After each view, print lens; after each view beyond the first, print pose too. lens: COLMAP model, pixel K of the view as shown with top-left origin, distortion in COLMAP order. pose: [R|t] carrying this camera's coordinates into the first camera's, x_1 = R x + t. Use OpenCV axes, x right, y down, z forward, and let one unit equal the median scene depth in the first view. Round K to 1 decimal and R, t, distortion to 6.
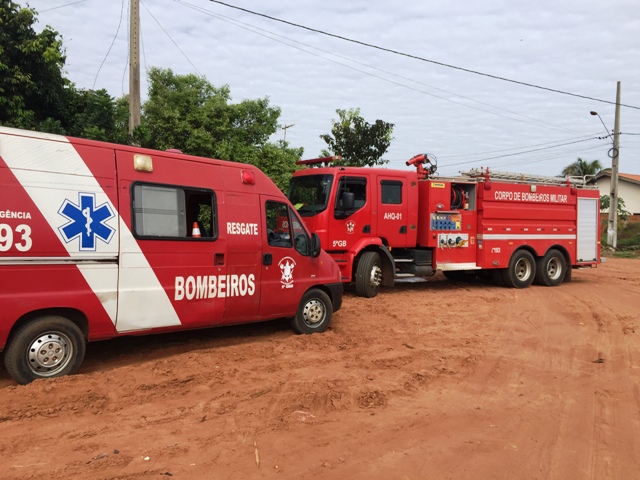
lens RADIAL K [[540.6, 0, 320.0], [0, 540.6, 240.0], [0, 0, 1]] dist [0.128838, 0.001563]
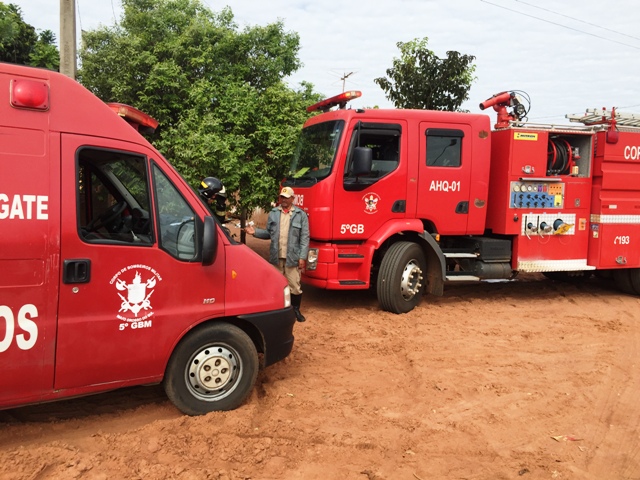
lens RADIAL K [[529.3, 0, 318.9], [0, 529.3, 250.1], [0, 0, 1]] dist [0.086879, -0.101118]
pose [[0.976641, 0.023883, -0.213547, 0.118575], [-0.009502, 0.997632, 0.068120, -0.009520], [0.214668, -0.064500, 0.974555, 0.335828]]
